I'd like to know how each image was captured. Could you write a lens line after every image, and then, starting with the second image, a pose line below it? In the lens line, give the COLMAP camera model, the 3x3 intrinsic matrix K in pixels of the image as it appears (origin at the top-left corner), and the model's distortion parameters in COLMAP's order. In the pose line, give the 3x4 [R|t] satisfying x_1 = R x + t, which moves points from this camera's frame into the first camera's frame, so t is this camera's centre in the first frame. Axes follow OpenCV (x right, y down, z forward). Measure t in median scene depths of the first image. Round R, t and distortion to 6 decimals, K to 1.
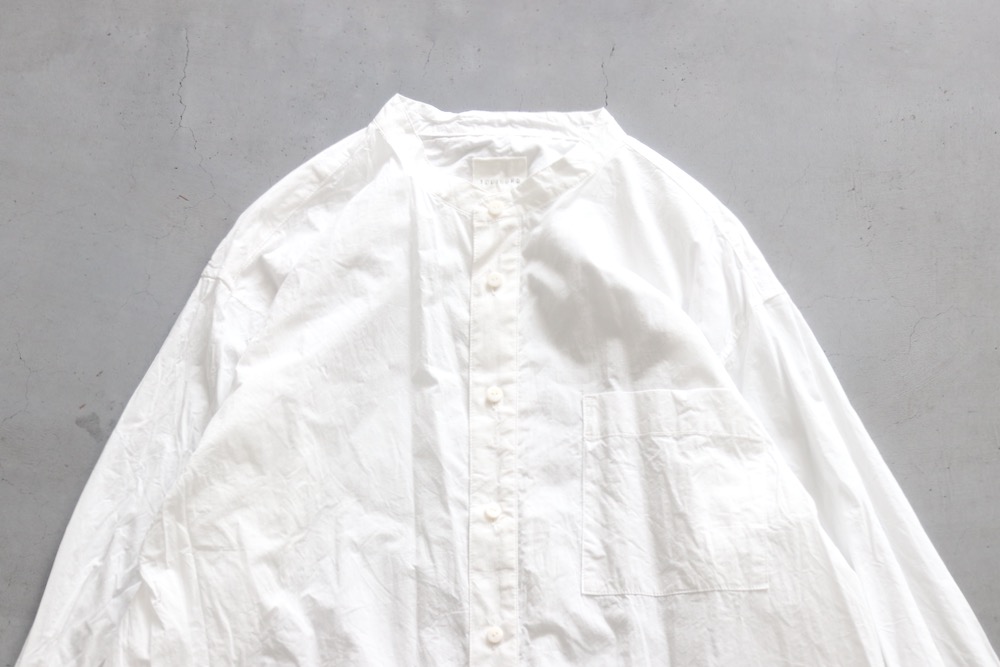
lens RADIAL K [[3165.9, 0, 490.3], [0, 3165.9, 338.5], [0, 0, 1]] dist [0.380237, 0.000000]
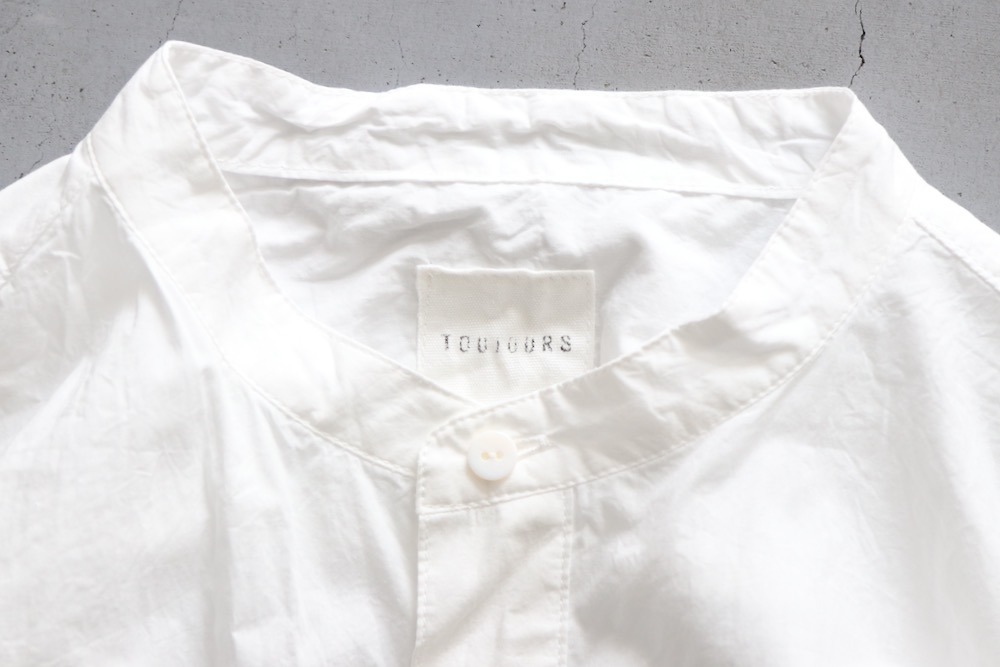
lens RADIAL K [[3183.3, 0, 501.8], [0, 3183.3, 334.3], [0, 0, 1]] dist [0.212601, 0.000000]
pose [[0.999909, 0.013398, 0.001509, 0.002104], [-0.013039, 0.932417, 0.361149, -0.162719], [0.003432, -0.361135, 0.932507, 0.719802]]
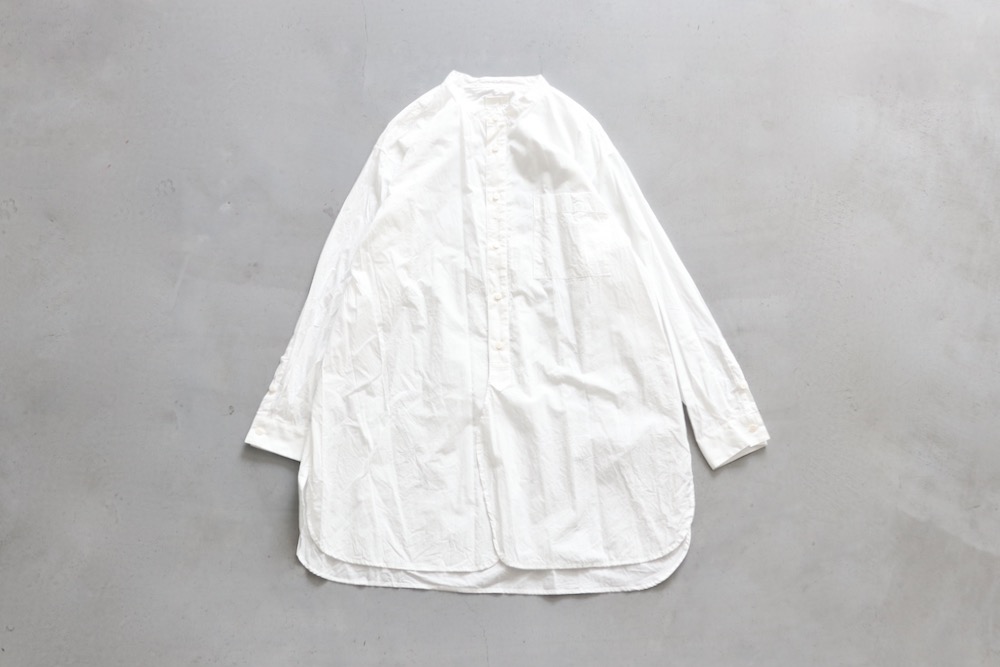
lens RADIAL K [[1201.0, 0, 497.8], [0, 1201.0, 346.9], [0, 0, 1]] dist [-0.085976, 0.000000]
pose [[0.999835, -0.016967, -0.006456, 0.006133], [0.017707, 0.989879, 0.140803, 0.002688], [0.004002, -0.140895, 0.990017, 0.083820]]
